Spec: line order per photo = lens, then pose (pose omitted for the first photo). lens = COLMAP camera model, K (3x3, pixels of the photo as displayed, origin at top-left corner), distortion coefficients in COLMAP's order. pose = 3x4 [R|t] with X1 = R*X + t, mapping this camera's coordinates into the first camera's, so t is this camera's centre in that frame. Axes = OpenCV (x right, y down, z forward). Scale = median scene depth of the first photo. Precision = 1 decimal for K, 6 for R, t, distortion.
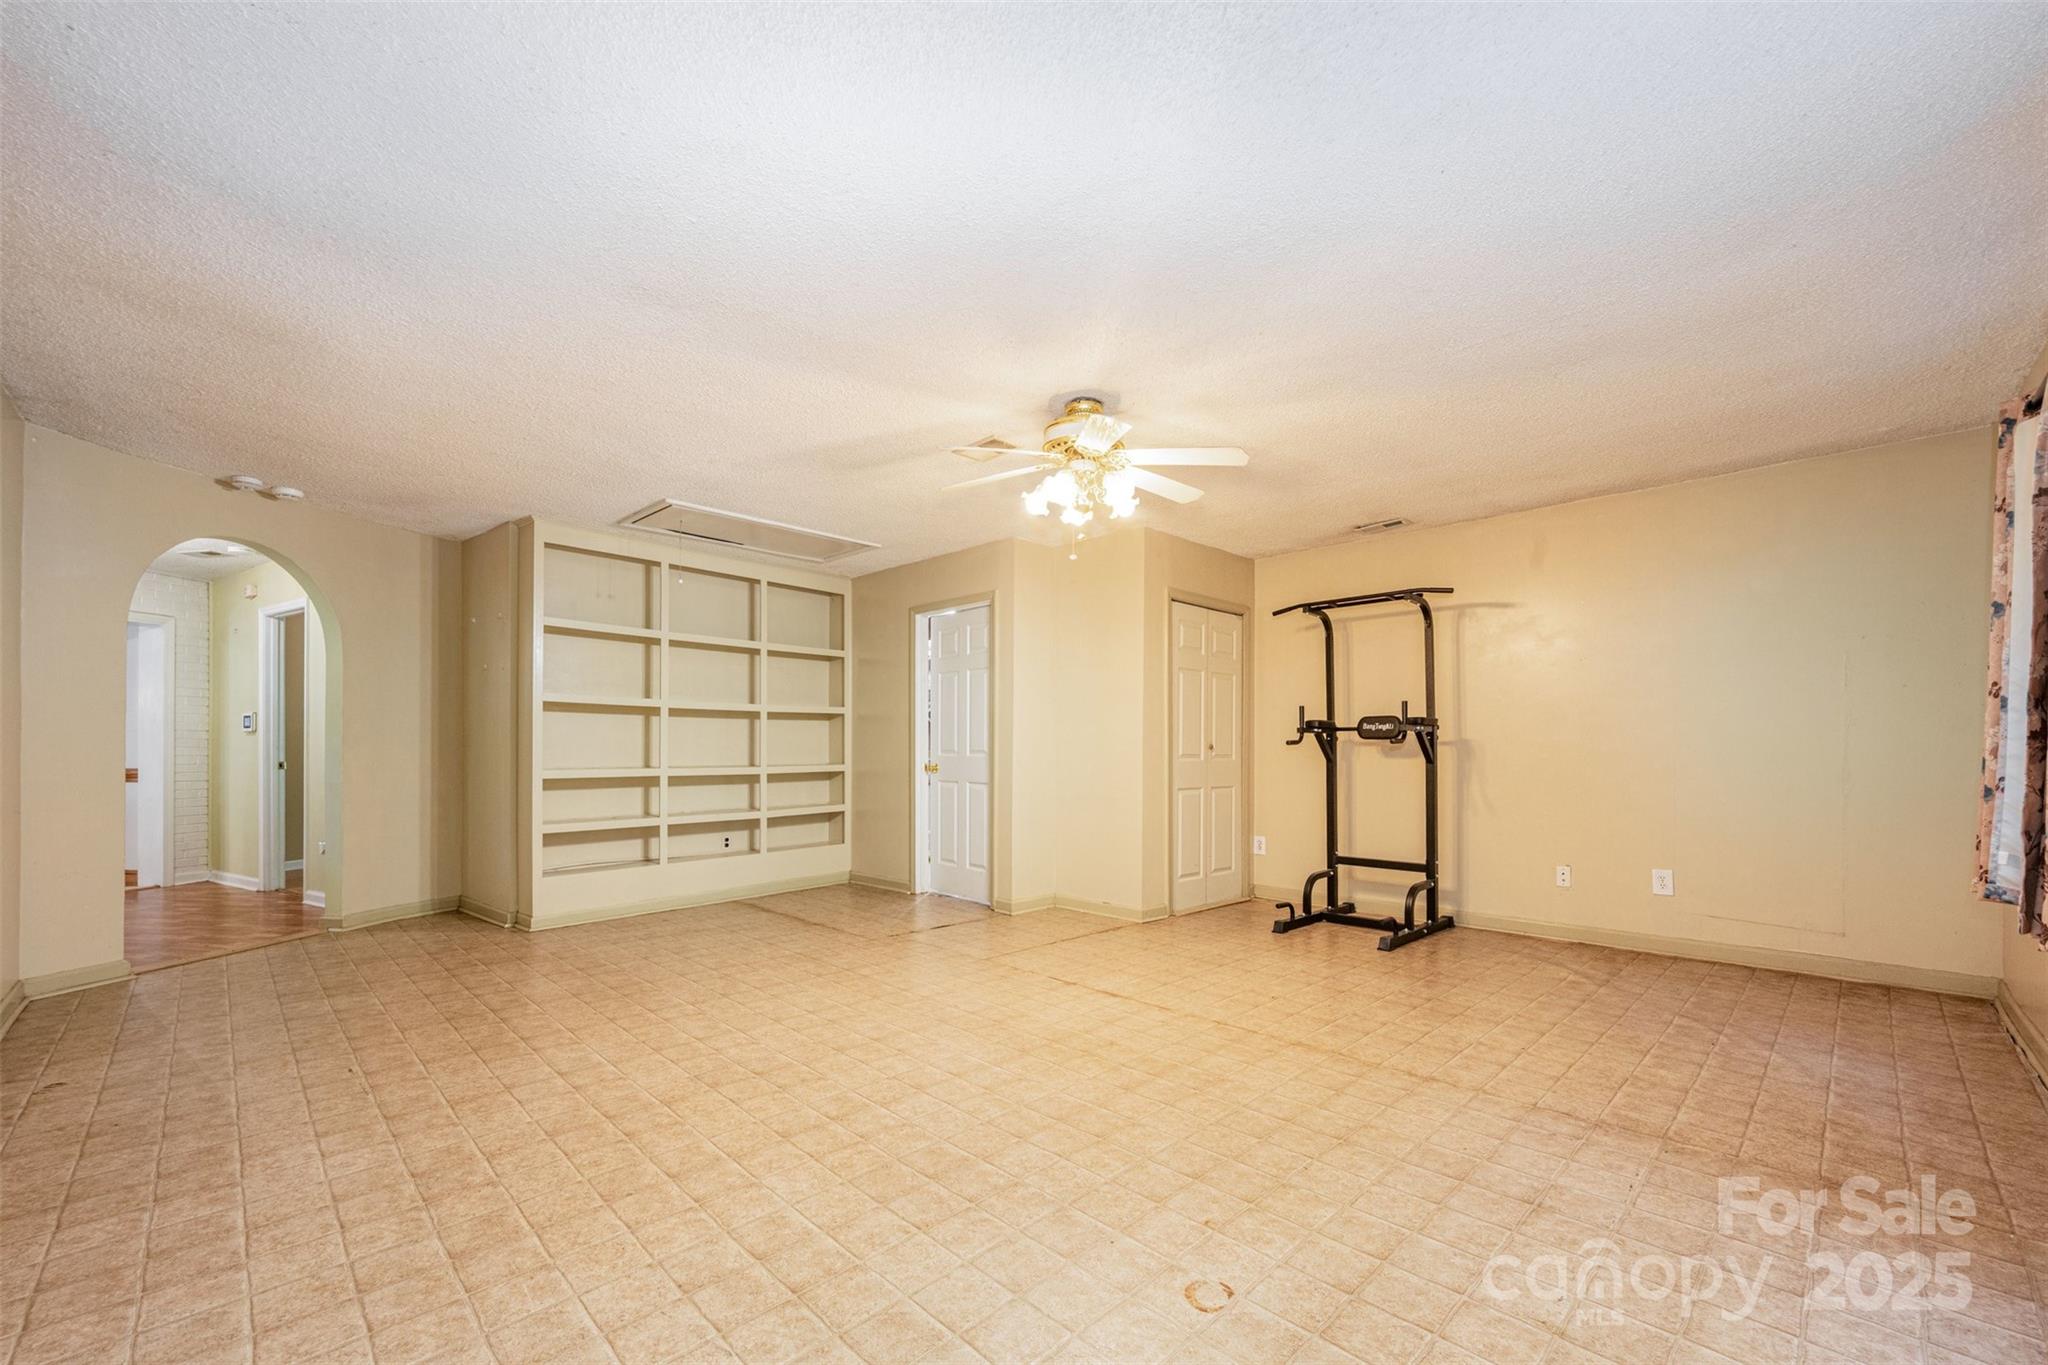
lens RADIAL K [[837.4, 0, 1016.6], [0, 837.4, 756.3], [0, 0, 1]] dist [-0.001975, 0.000664]
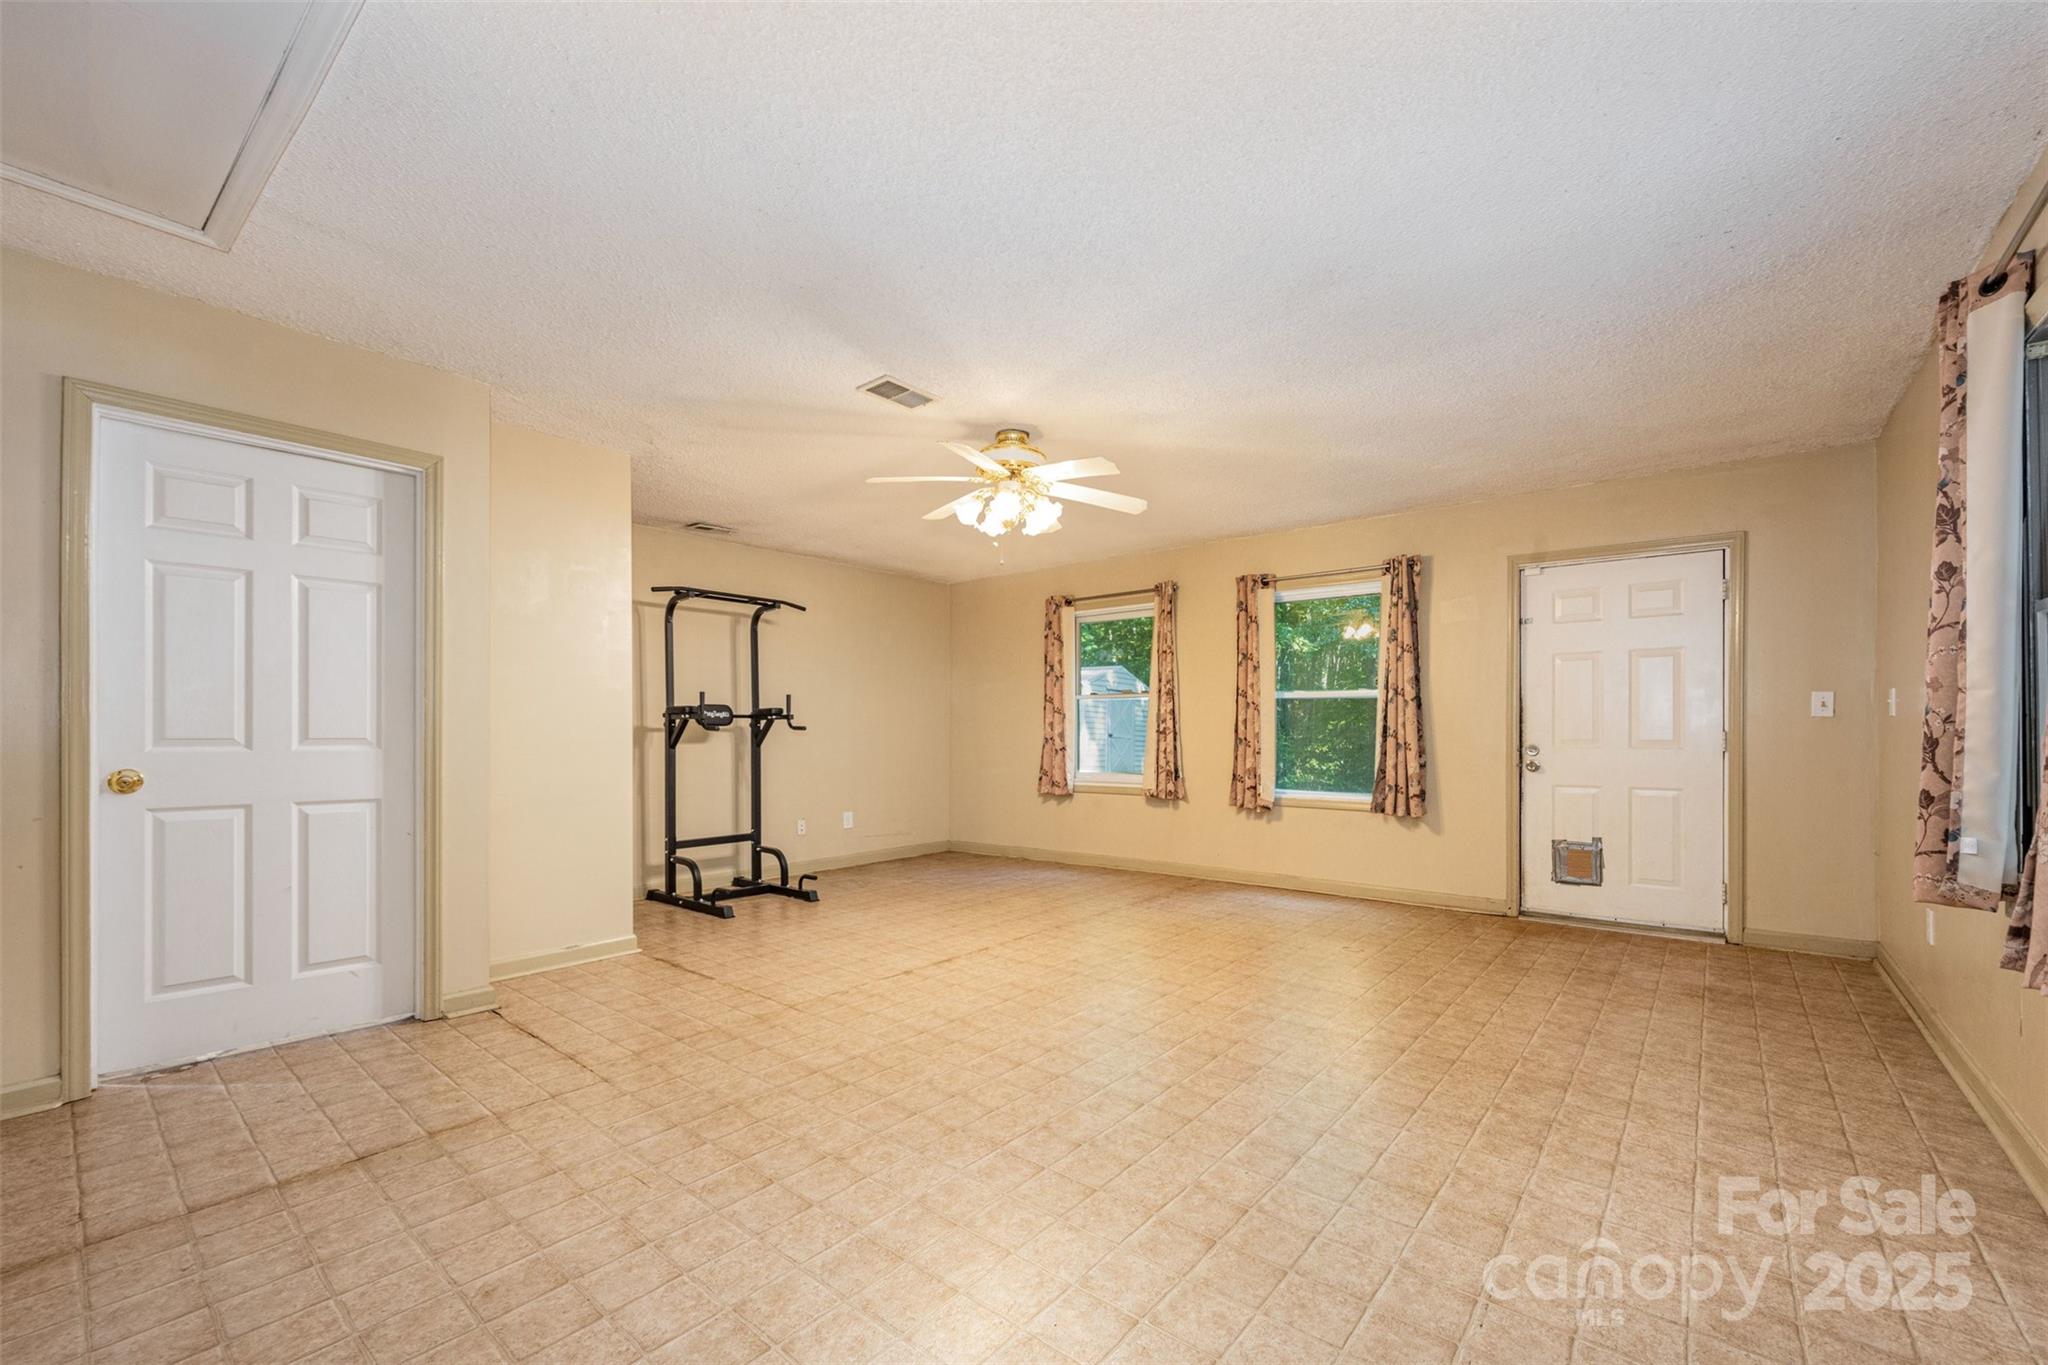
lens RADIAL K [[837.4, 0, 1042.5], [0, 837.4, 723.1], [0, 0, 1]] dist [-0.001975, 0.000664]
pose [[-0.126273, 0.015340, 0.991877, -1.049187], [0.012638, 0.999824, -0.013854, -0.004849], [-0.991915, 0.010786, -0.126445, 1.088574]]
